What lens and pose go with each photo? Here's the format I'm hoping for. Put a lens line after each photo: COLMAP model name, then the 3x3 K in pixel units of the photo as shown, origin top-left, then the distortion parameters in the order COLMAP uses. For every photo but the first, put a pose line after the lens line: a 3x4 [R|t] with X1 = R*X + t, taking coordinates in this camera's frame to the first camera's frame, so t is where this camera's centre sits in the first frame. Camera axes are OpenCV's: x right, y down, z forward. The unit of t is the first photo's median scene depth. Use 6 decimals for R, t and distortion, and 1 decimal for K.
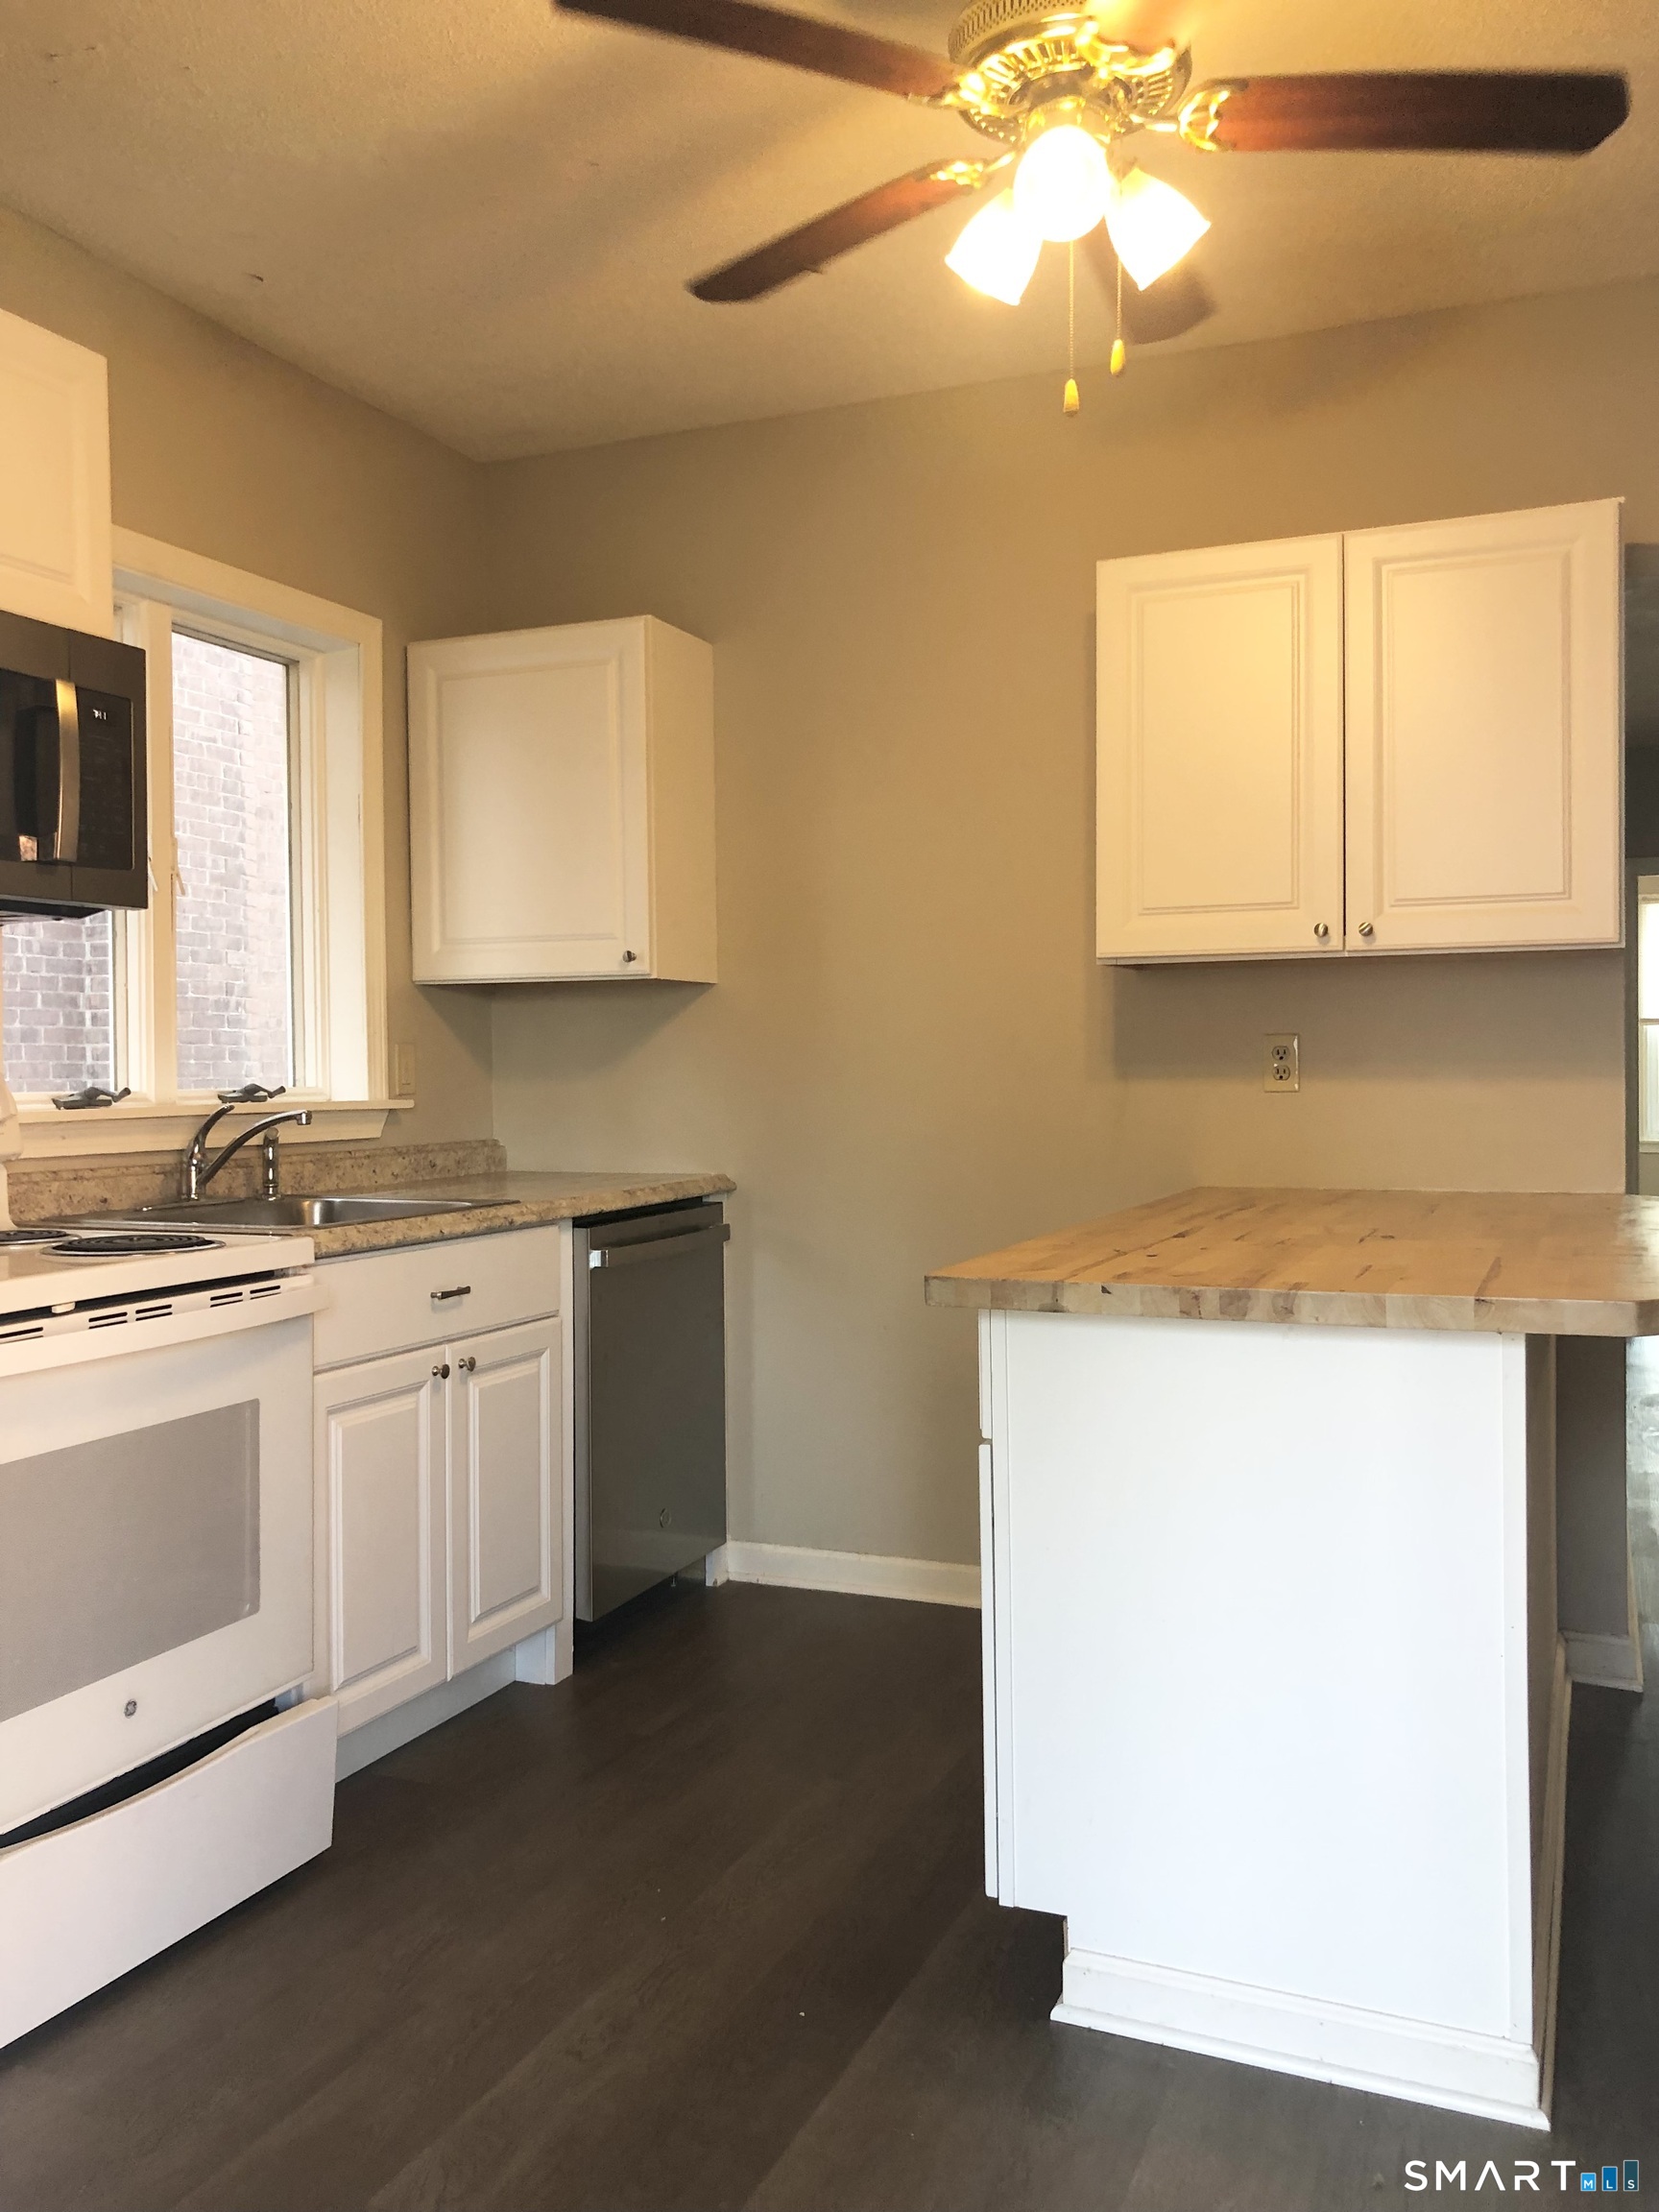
lens RADIAL K [[1845.0, 0, 759.2], [0, 1845.0, 1100.2], [0, 0, 1]] dist [0.062805, -0.230498]
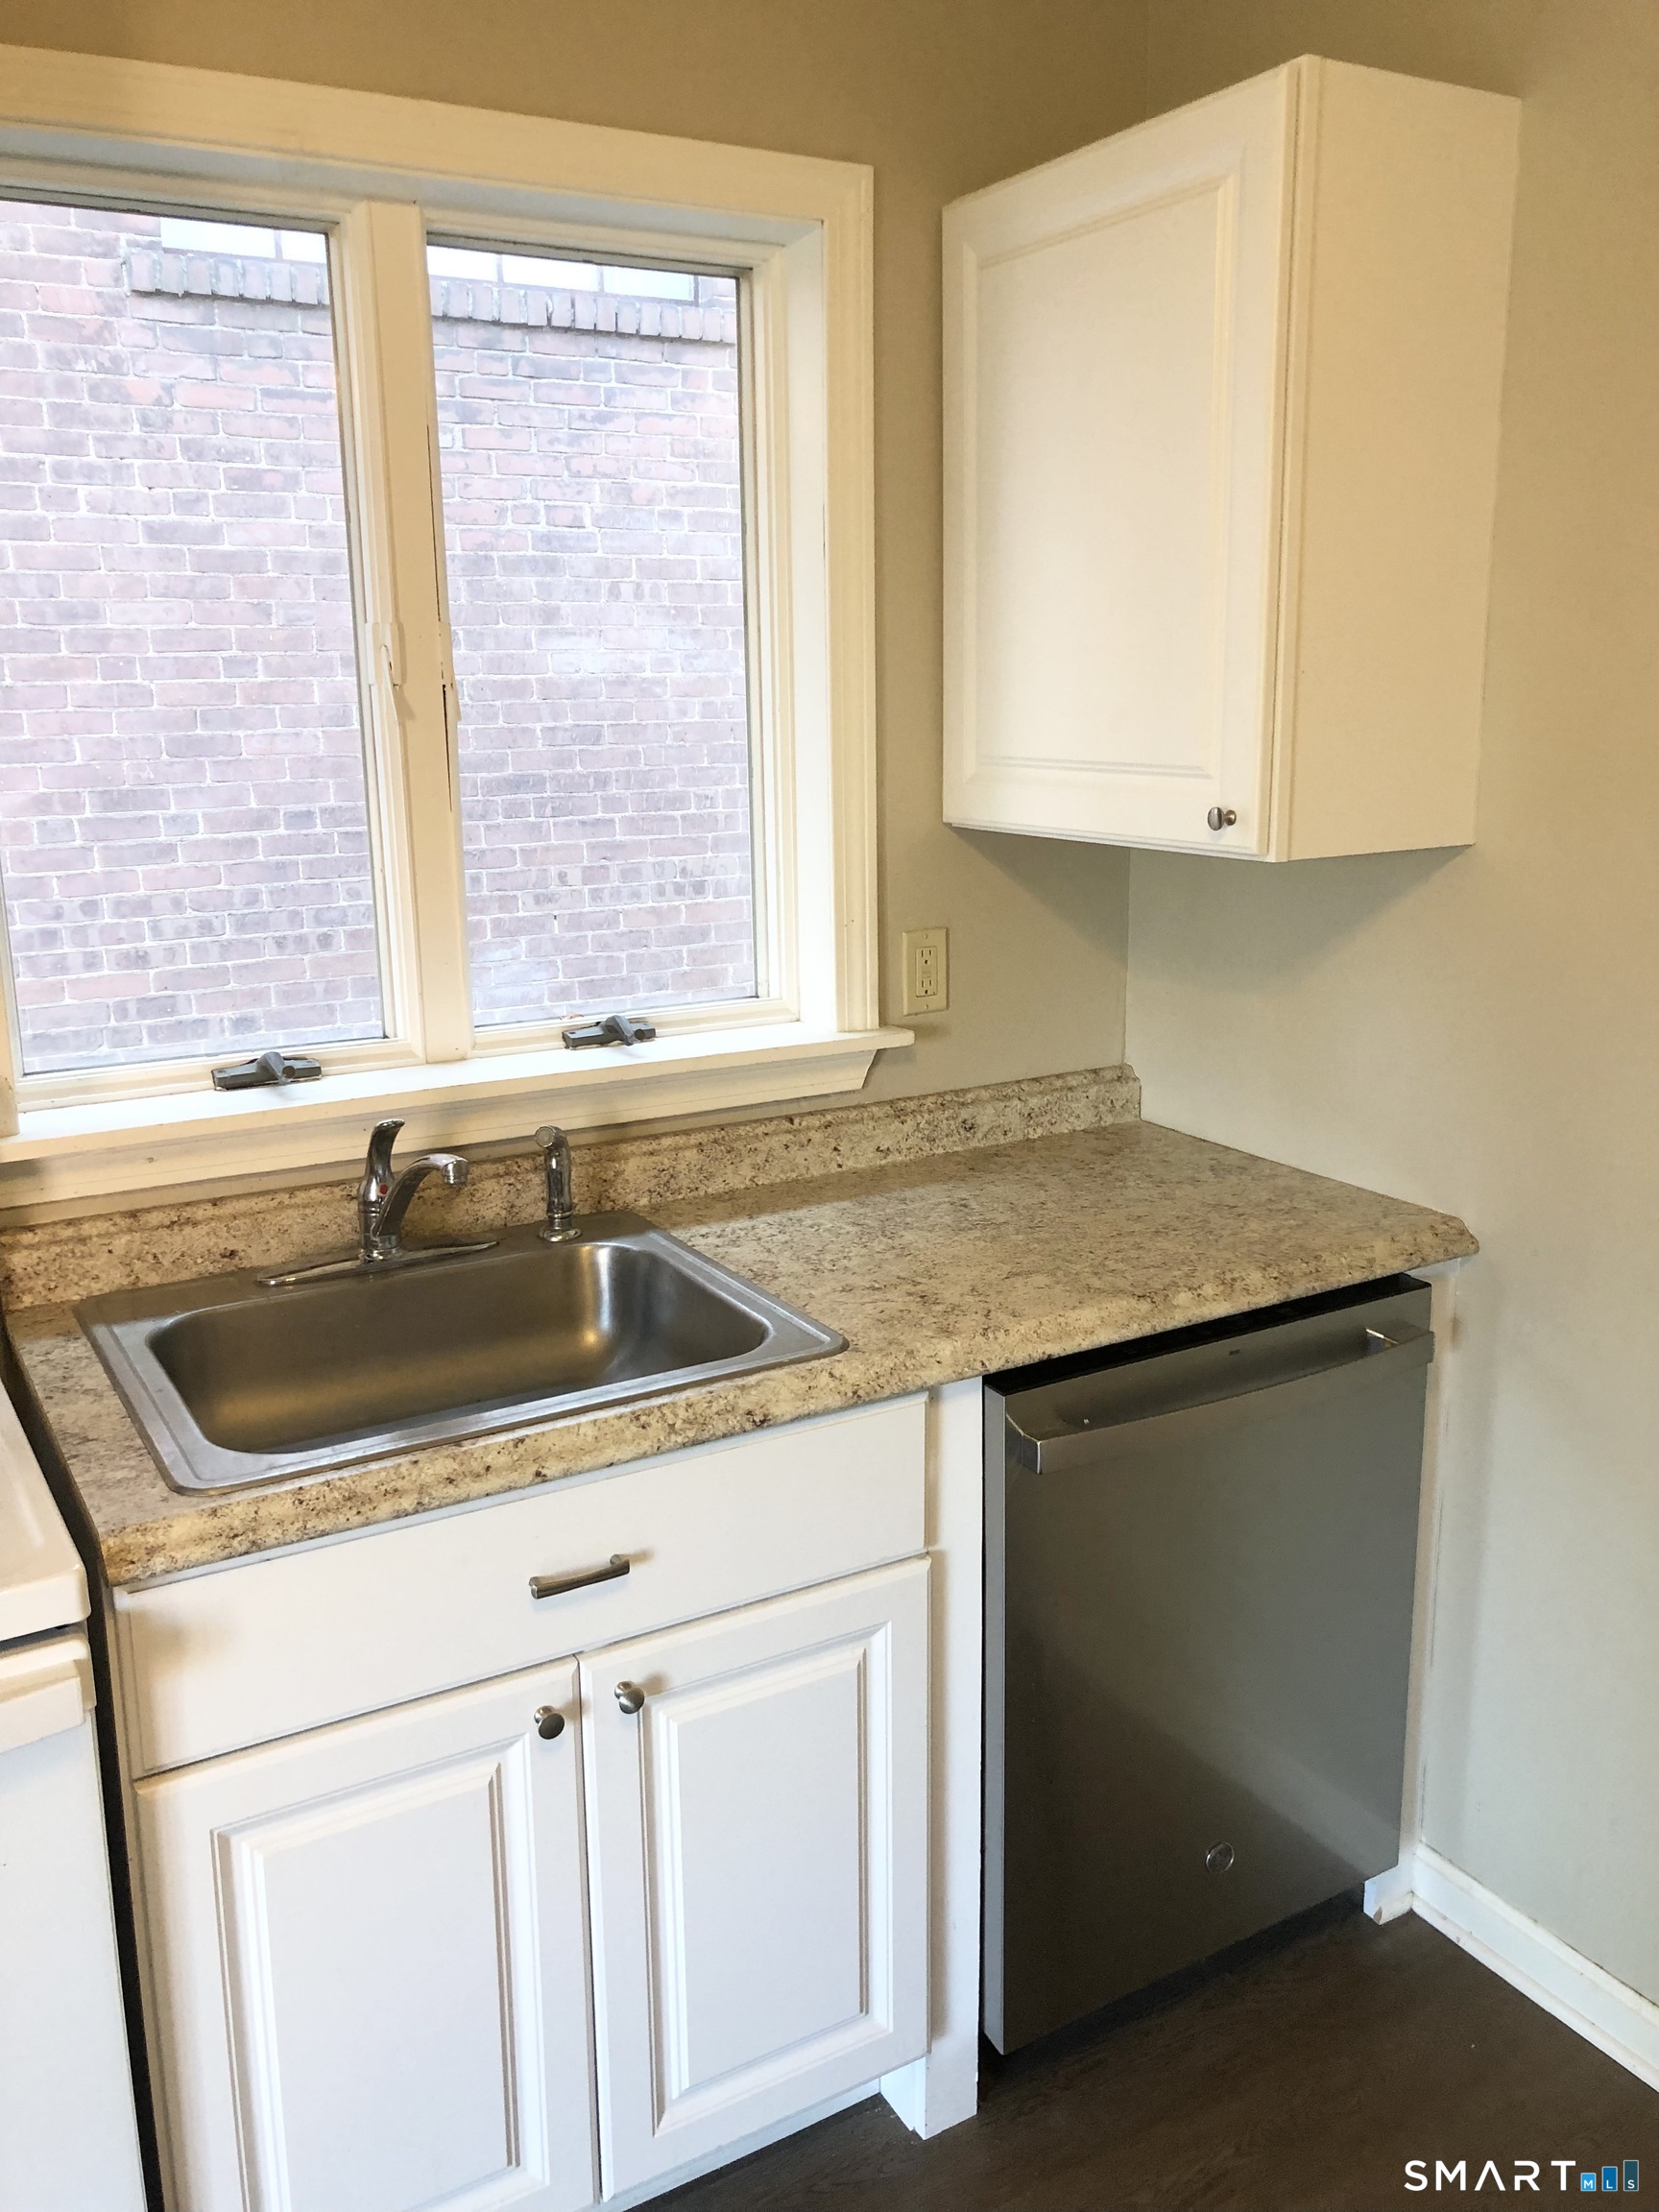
lens RADIAL K [[1810.0, 0, 849.7], [0, 1810.0, 1093.1], [0, 0, 1]] dist [0.007548, 0.010165]
pose [[0.818810, 0.124415, -0.560421, 0.130978], [-0.000554, 0.976403, 0.215954, -0.110904], [0.574065, -0.176515, 0.799557, 0.537780]]
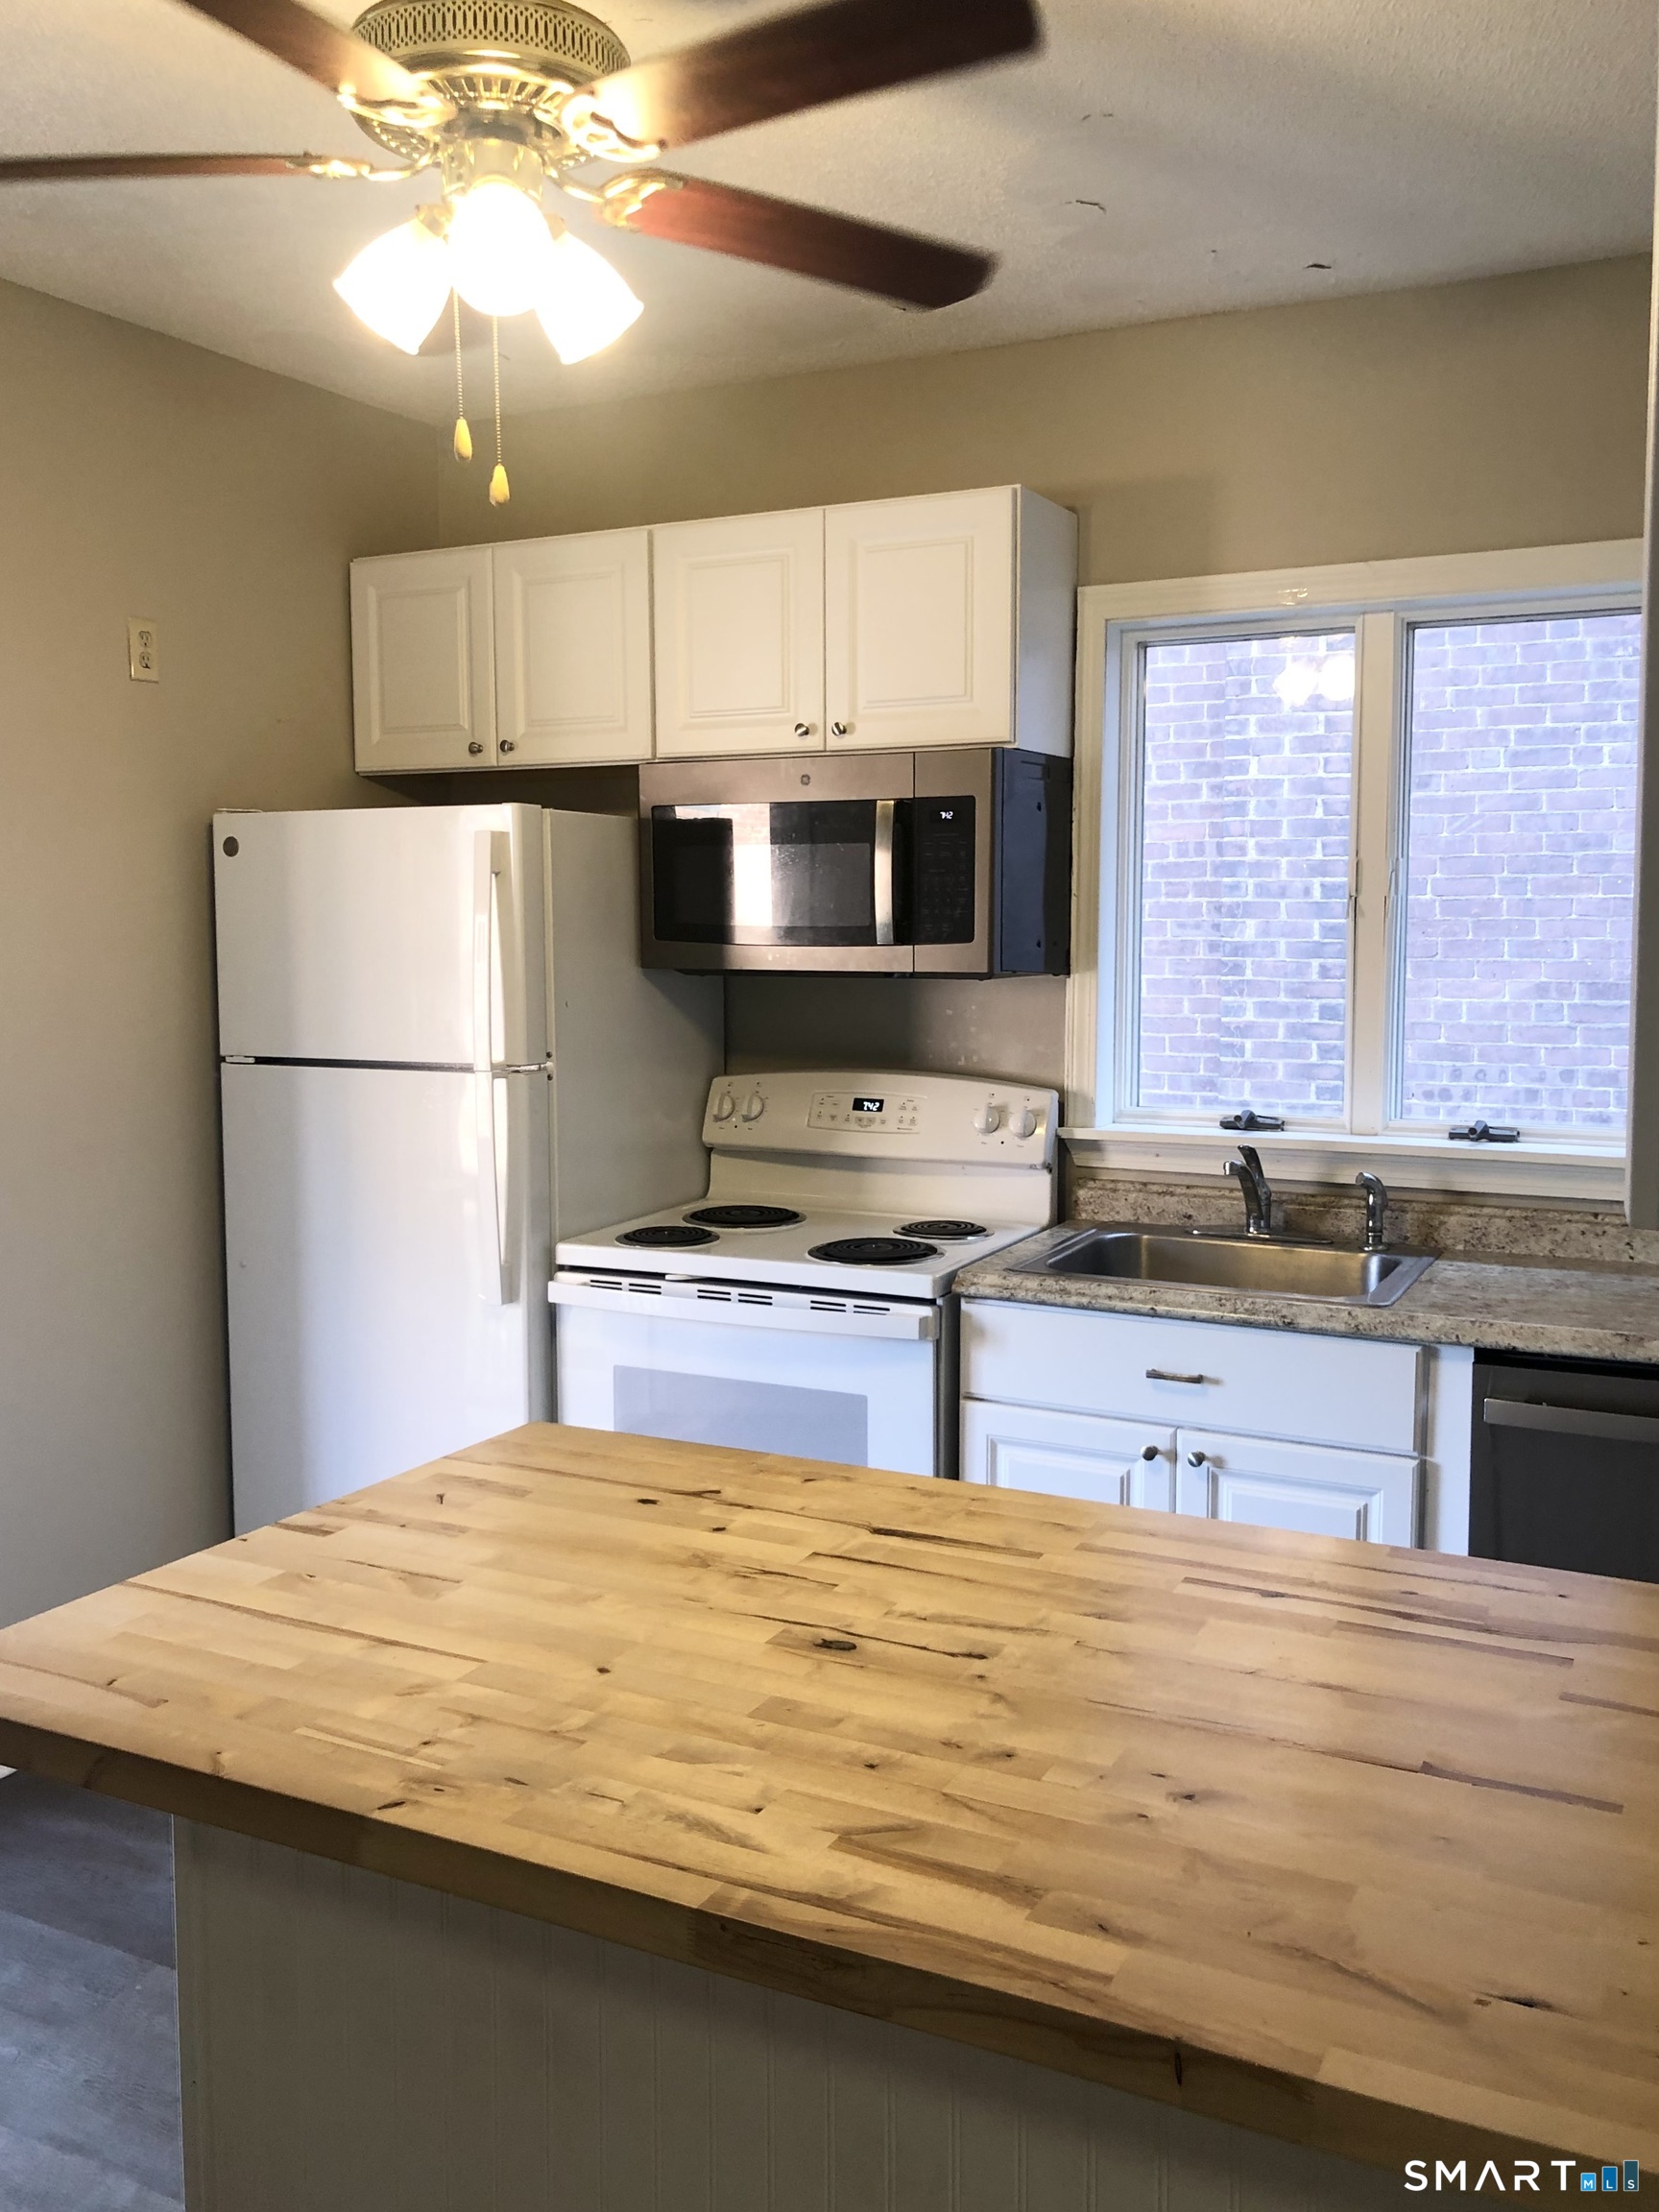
lens RADIAL K [[1845.0, 0, 759.2], [0, 1845.0, 1100.2], [0, 0, 1]] dist [0.062805, -0.230498]
pose [[-0.074348, 0.107653, -0.991405, 0.620365], [-0.008268, 0.994055, 0.108560, -0.109446], [0.997198, 0.016268, -0.073016, 0.695634]]
